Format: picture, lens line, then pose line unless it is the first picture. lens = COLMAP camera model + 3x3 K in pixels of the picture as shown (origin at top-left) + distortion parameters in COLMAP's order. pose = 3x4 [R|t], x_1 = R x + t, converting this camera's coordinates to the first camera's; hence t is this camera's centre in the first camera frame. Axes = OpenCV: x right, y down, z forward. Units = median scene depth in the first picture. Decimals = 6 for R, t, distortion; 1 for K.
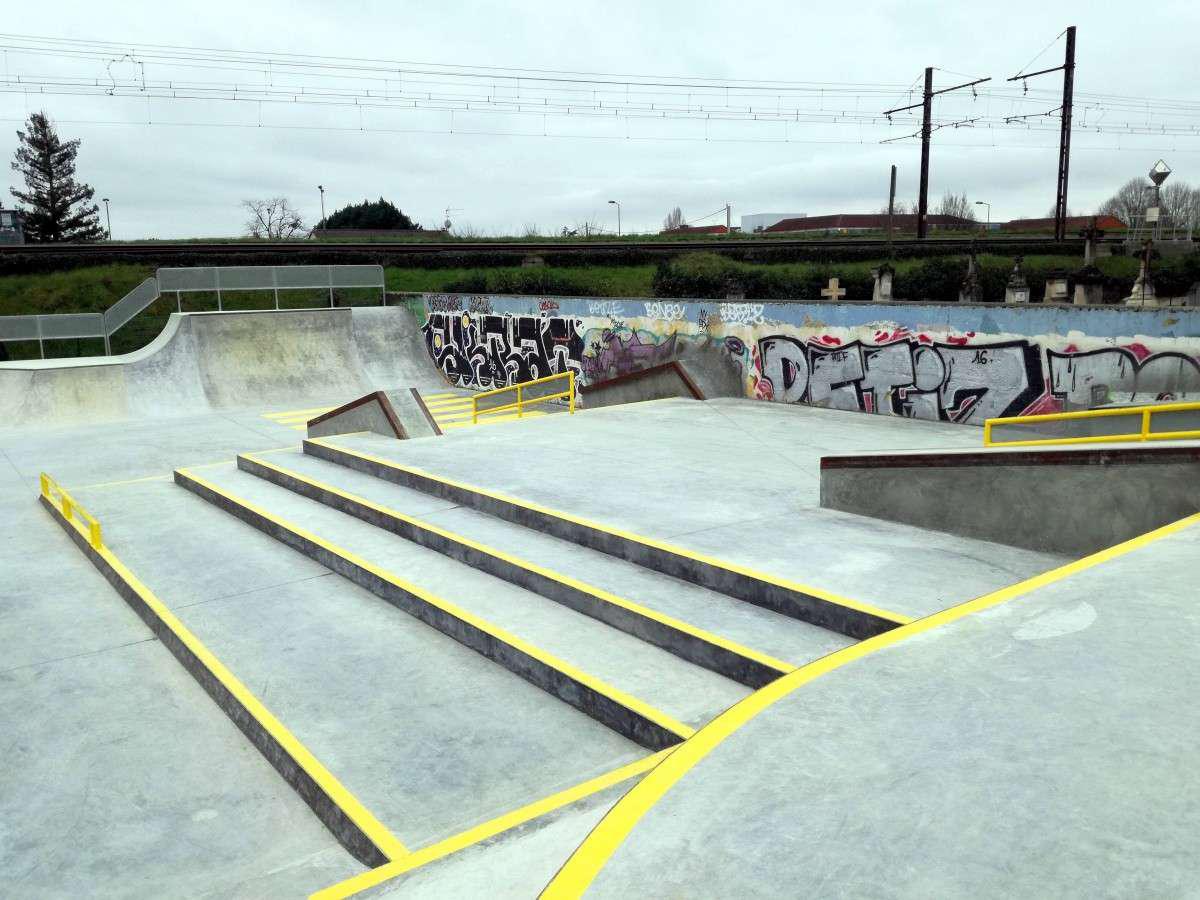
lens RADIAL K [[960.6, 0, 576.9], [0, 960.6, 451.6], [0, 0, 1]] dist [0.073481, -0.132962]
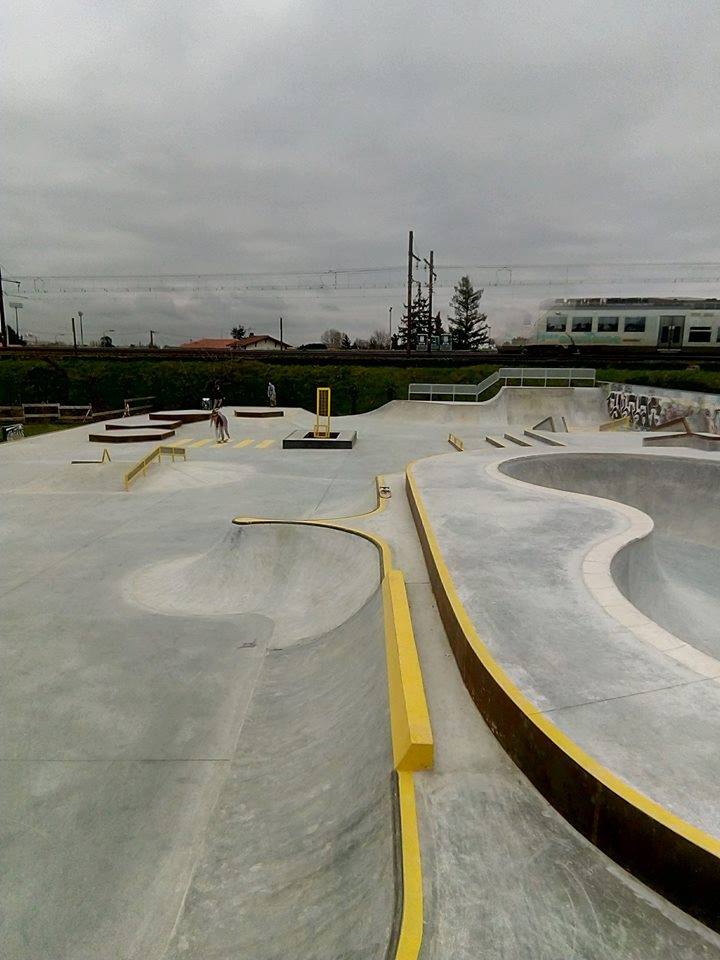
lens RADIAL K [[654.0, 0, 360.0], [0, 654.0, 480.0], [0, 0, 1]] dist [0.046800, -0.070490]
pose [[0.802671, 0.135128, -0.580913, 0.309119], [-0.134664, 0.989905, 0.044193, 0.071053], [0.581020, 0.042756, 0.812765, -0.585393]]
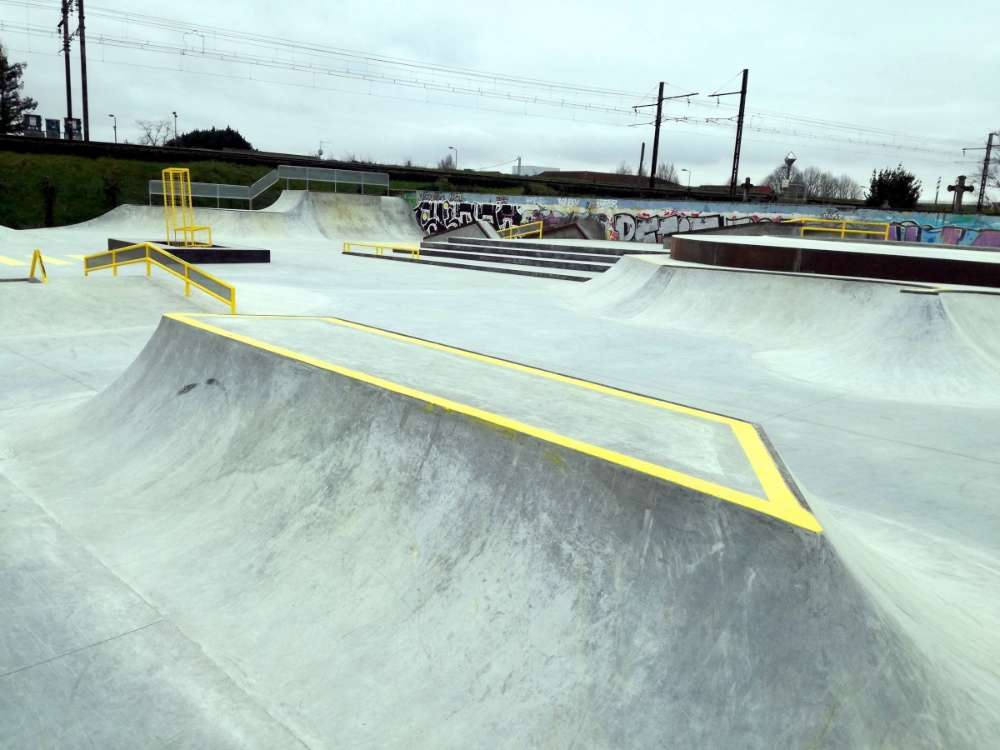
lens RADIAL K [[800.5, 0, 480.8], [0, 800.5, 376.3], [0, 0, 1]] dist [0.073481, -0.132962]
pose [[0.984891, 0.040114, 0.168463, -0.308189], [-0.044046, 0.998836, 0.019668, 0.174950], [-0.167478, -0.026791, 0.985512, -0.624530]]
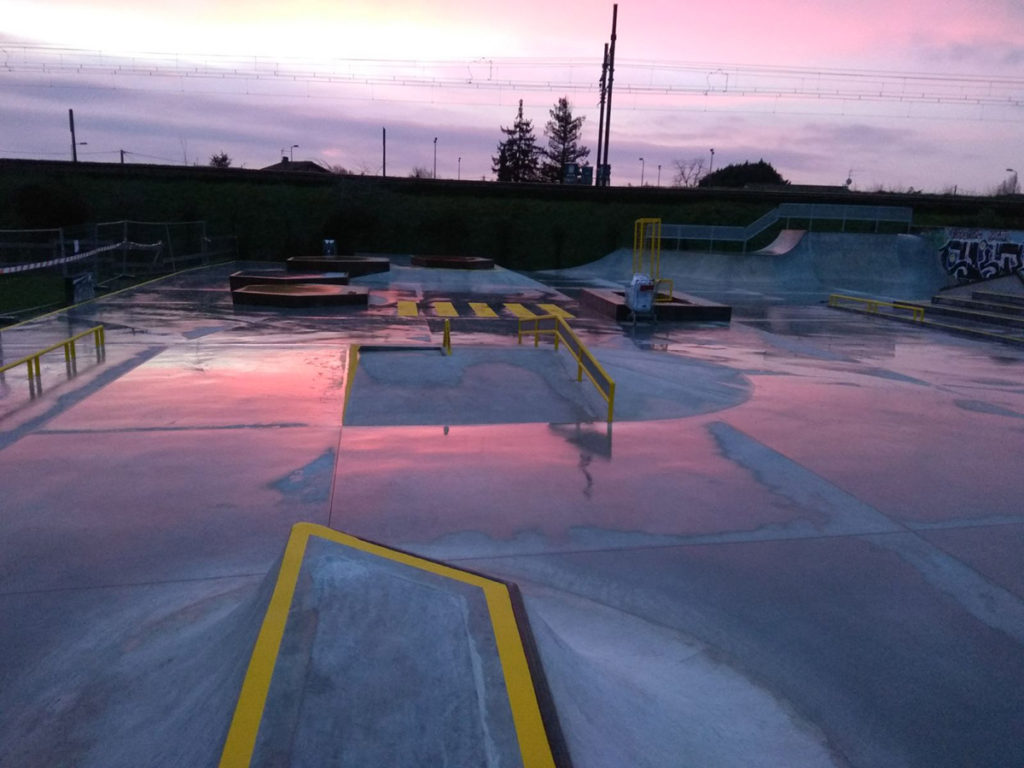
lens RADIAL K [[765.1, 0, 508.7], [0, 765.1, 397.1], [0, 0, 1]] dist [0.051632, -0.088184]
pose [[0.899725, 0.153004, -0.408760, -0.263882], [-0.134127, 0.988149, 0.074648, 0.122170], [0.415337, -0.012337, 0.909584, -0.485628]]
